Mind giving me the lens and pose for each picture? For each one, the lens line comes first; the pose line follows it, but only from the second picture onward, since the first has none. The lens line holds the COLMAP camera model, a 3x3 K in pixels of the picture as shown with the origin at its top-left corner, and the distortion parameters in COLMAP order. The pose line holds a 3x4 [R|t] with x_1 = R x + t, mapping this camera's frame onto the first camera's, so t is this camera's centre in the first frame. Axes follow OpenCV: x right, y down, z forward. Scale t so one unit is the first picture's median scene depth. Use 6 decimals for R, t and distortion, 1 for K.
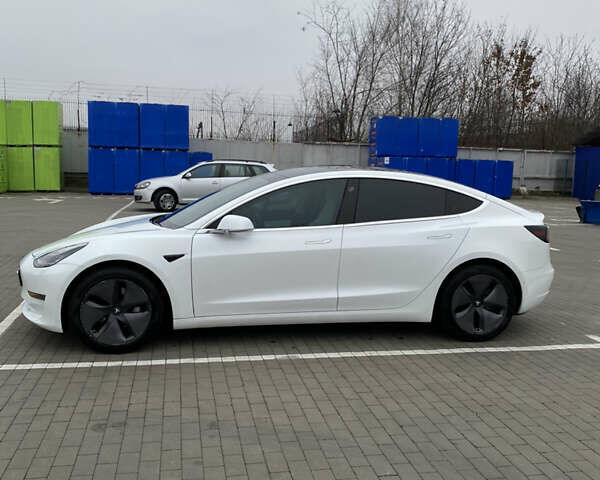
lens RADIAL K [[599.5, 0, 299.2], [0, 599.5, 231.9], [0, 0, 1]] dist [0.126771, -0.302775]
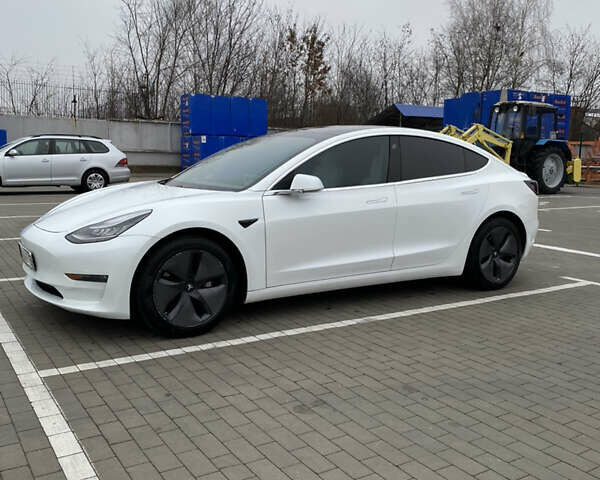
lens RADIAL K [[599.5, 0, 299.2], [0, 599.5, 231.9], [0, 0, 1]] dist [0.126771, -0.302775]
pose [[0.931513, -0.055705, 0.359416, -0.427176], [0.045854, 0.998304, 0.035882, 0.026060], [-0.360806, -0.016943, 0.932487, 0.136856]]
